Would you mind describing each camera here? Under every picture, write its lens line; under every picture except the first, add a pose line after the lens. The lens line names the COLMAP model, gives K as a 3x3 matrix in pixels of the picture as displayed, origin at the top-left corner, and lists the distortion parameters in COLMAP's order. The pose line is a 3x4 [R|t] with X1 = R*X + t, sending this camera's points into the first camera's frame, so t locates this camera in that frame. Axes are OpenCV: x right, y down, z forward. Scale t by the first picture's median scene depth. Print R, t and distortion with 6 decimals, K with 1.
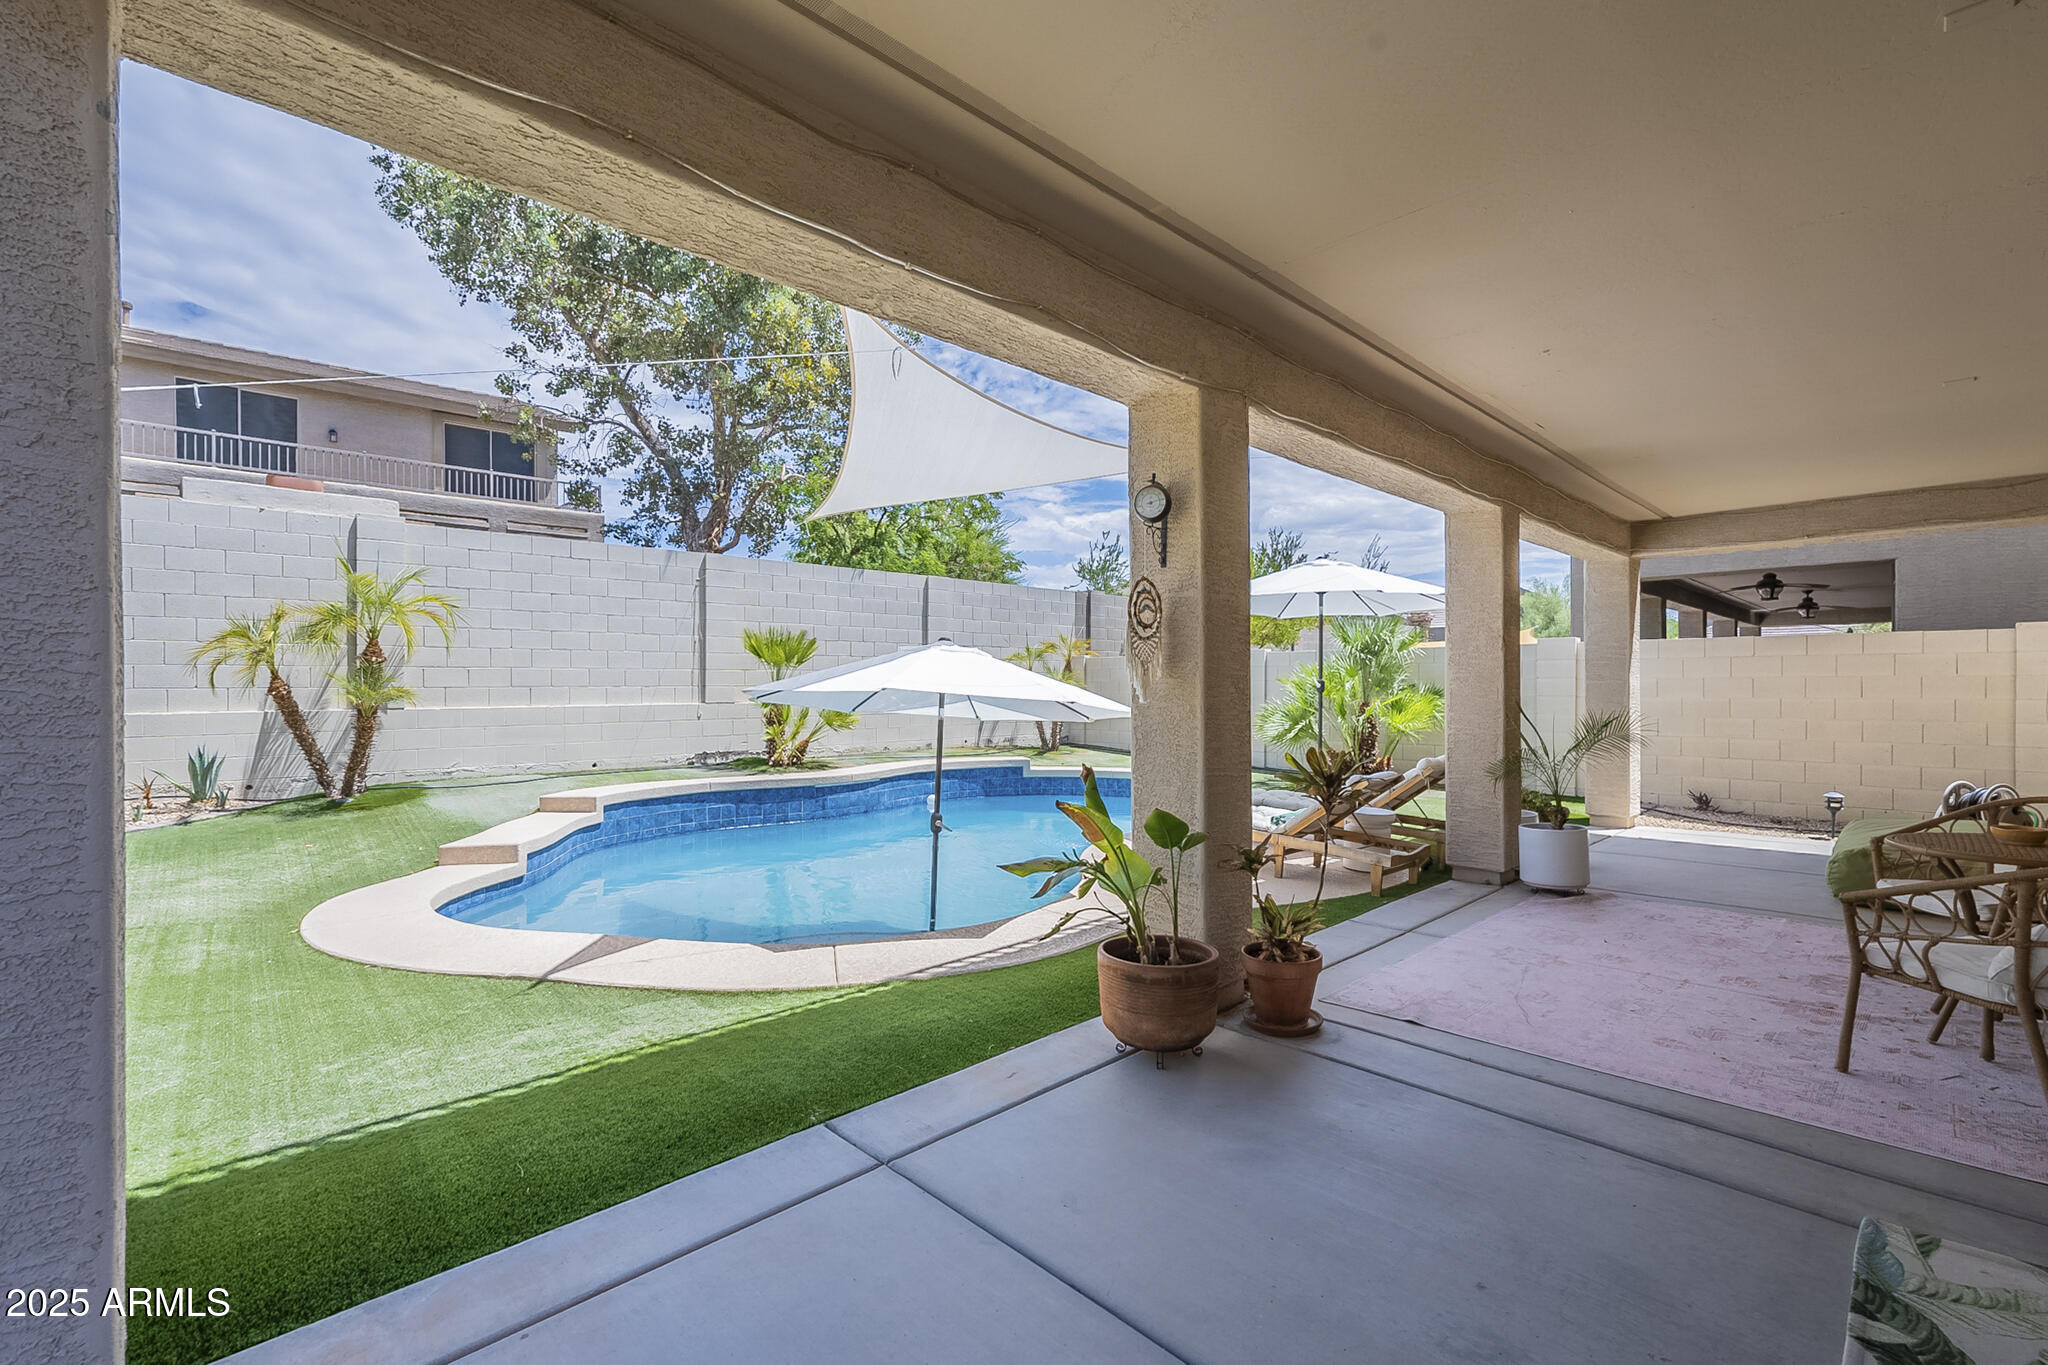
lens RADIAL K [[900.8, 0, 1027.5], [0, 900.8, 678.2], [0, 0, 1]] dist [-0.004277, 0.001233]
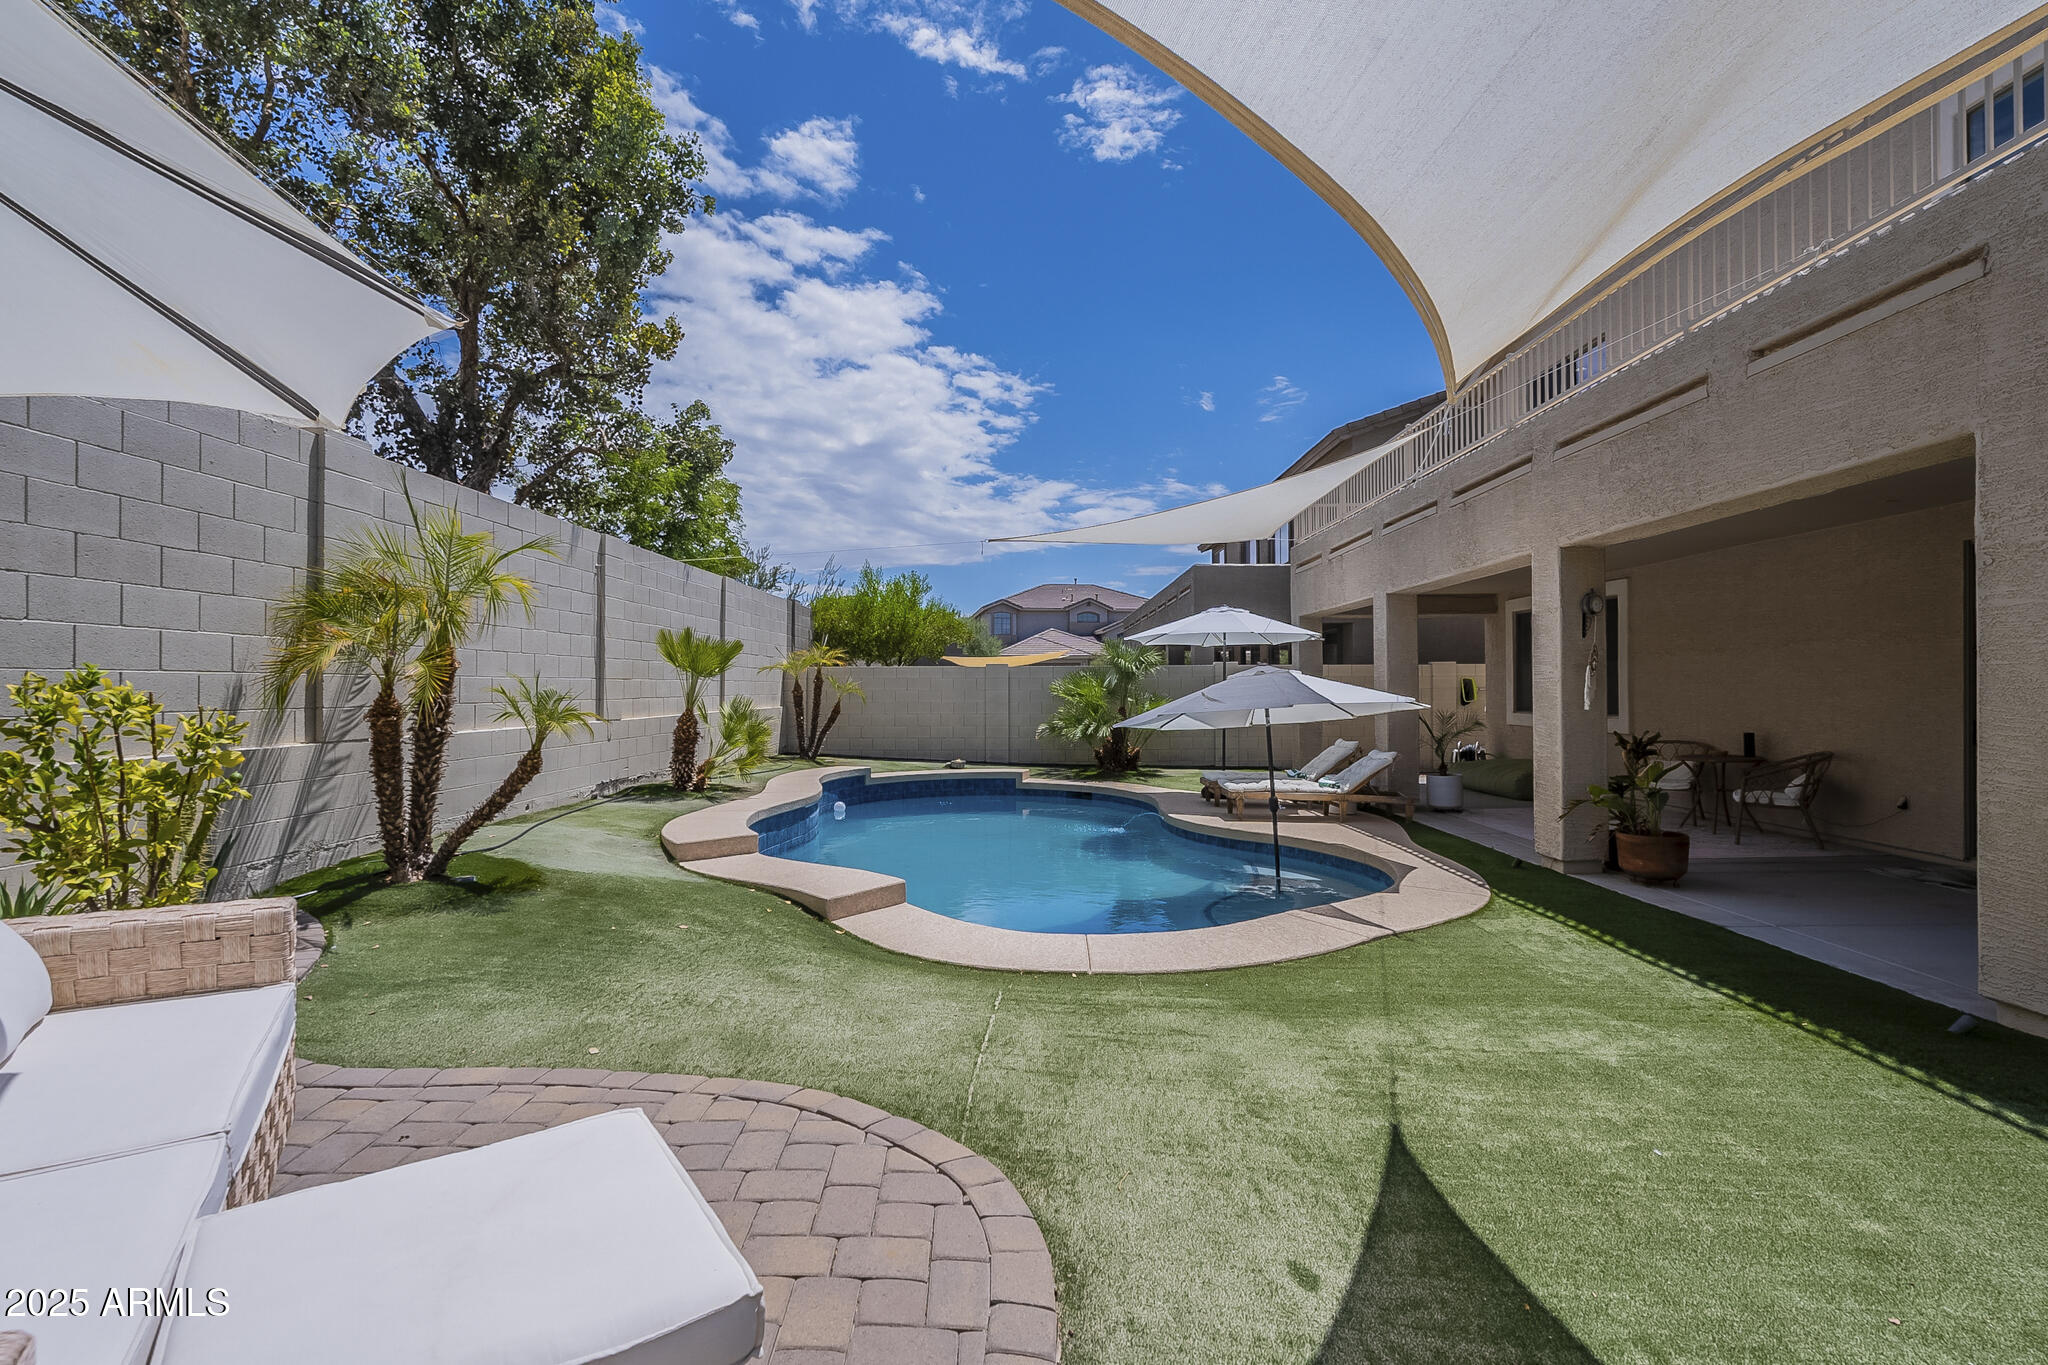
lens RADIAL K [[900.8, 0, 1018.5], [0, 900.8, 684.1], [0, 0, 1]] dist [-0.004277, 0.001233]
pose [[0.718489, -0.001532, 0.695537, -0.932003], [0.000666, 0.999999, 0.001515, -0.006874], [-0.695538, -0.000625, 0.718489, 0.255283]]
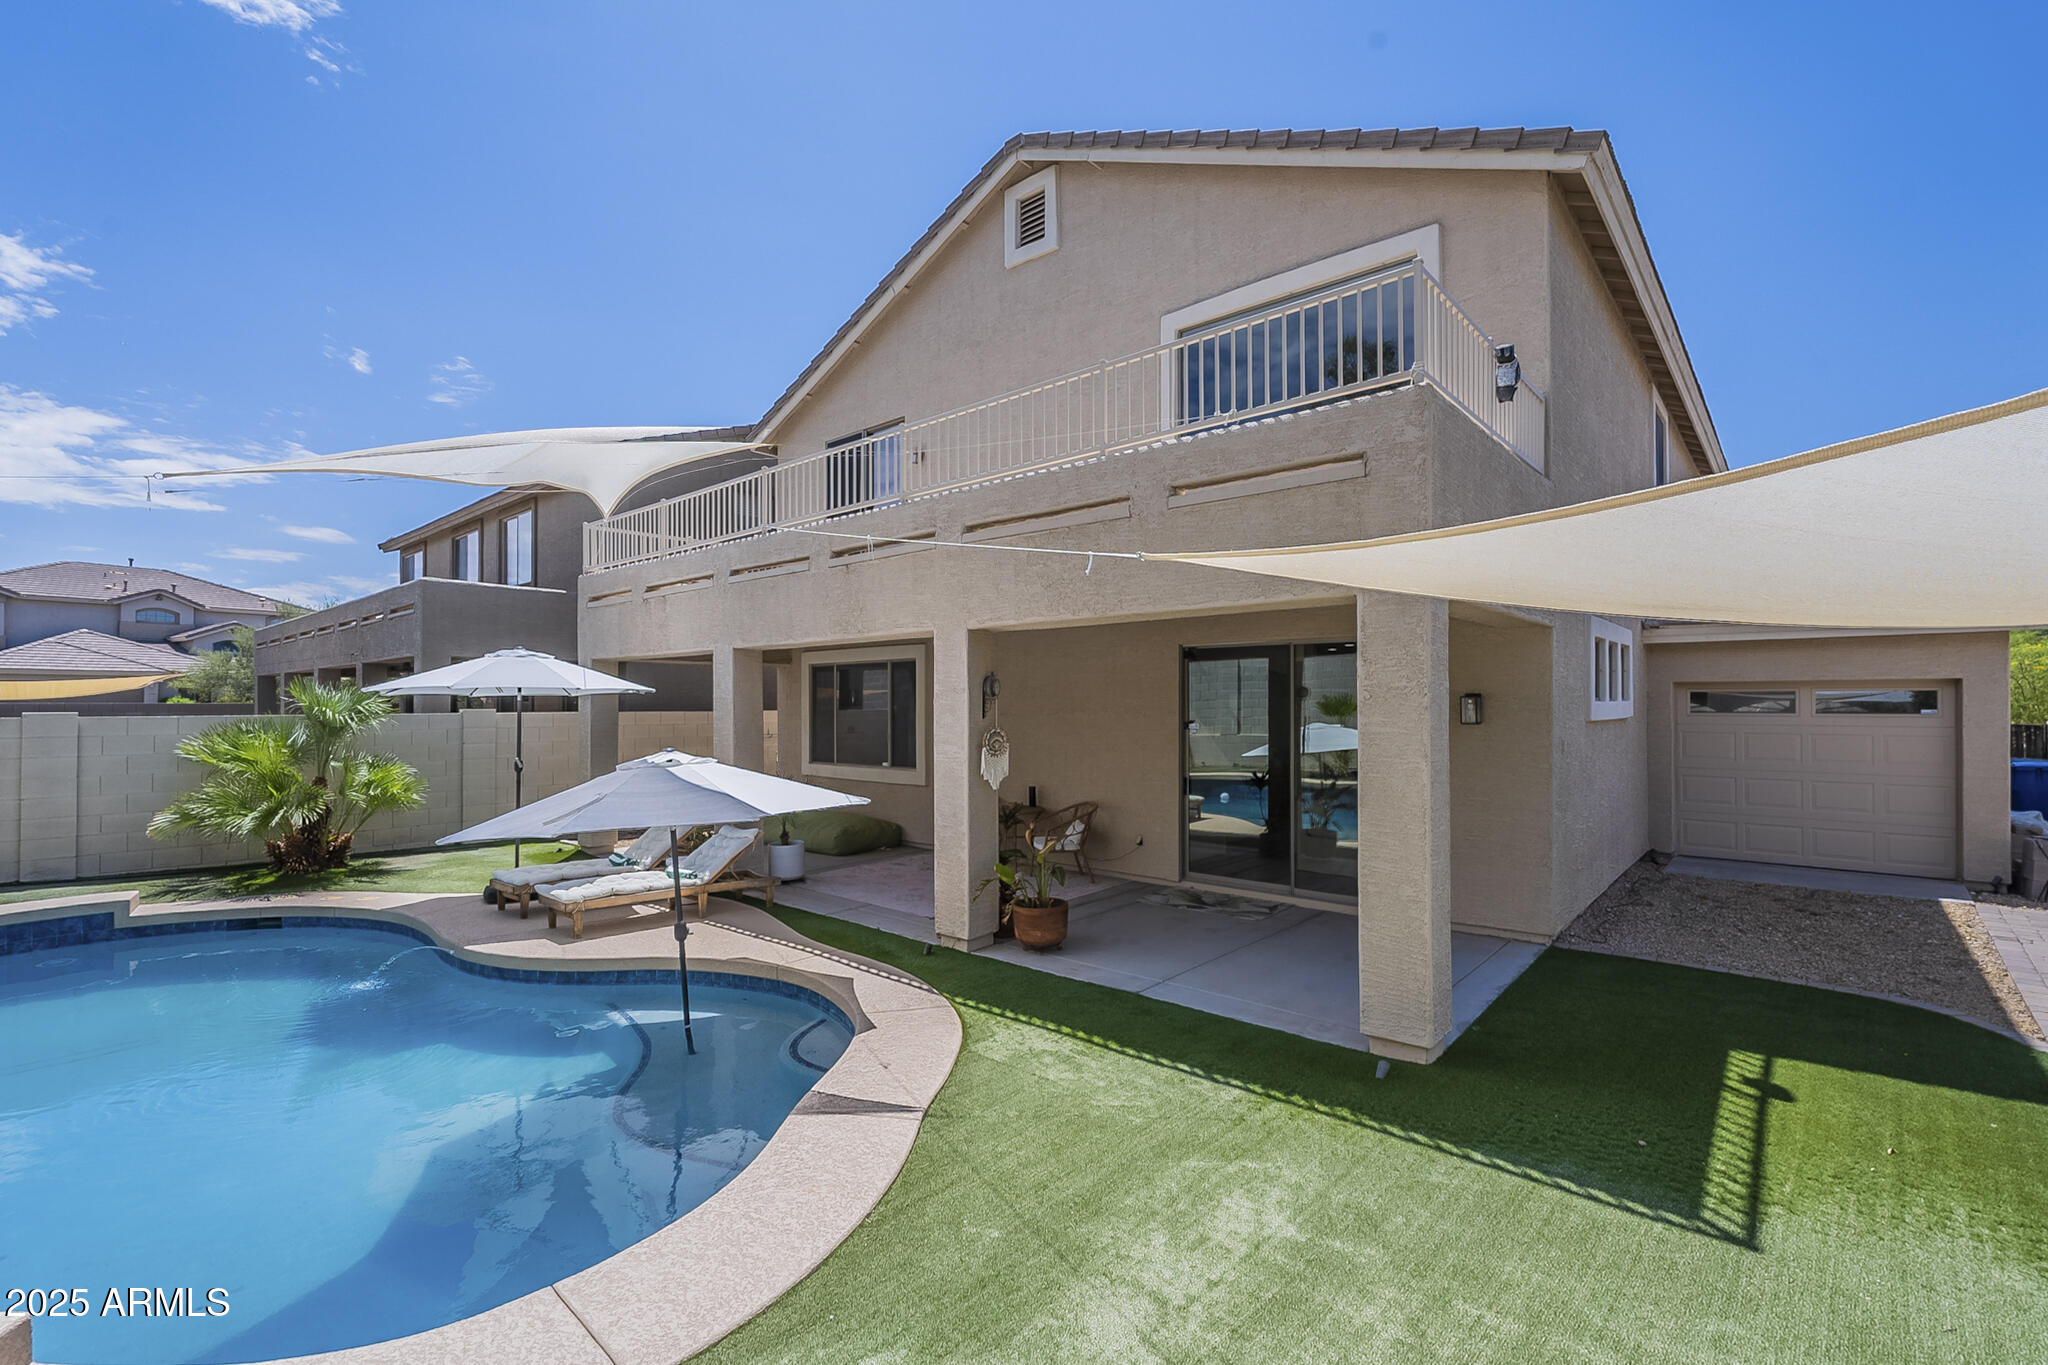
lens RADIAL K [[900.8, 0, 1020.7], [0, 900.8, 677.8], [0, 0, 1]] dist [-0.004277, 0.001233]
pose [[-0.059603, 0.027852, 0.997834, -0.837159], [-0.004436, 0.999593, -0.028166, -0.063167], [-0.998212, -0.006105, -0.059455, 0.508055]]
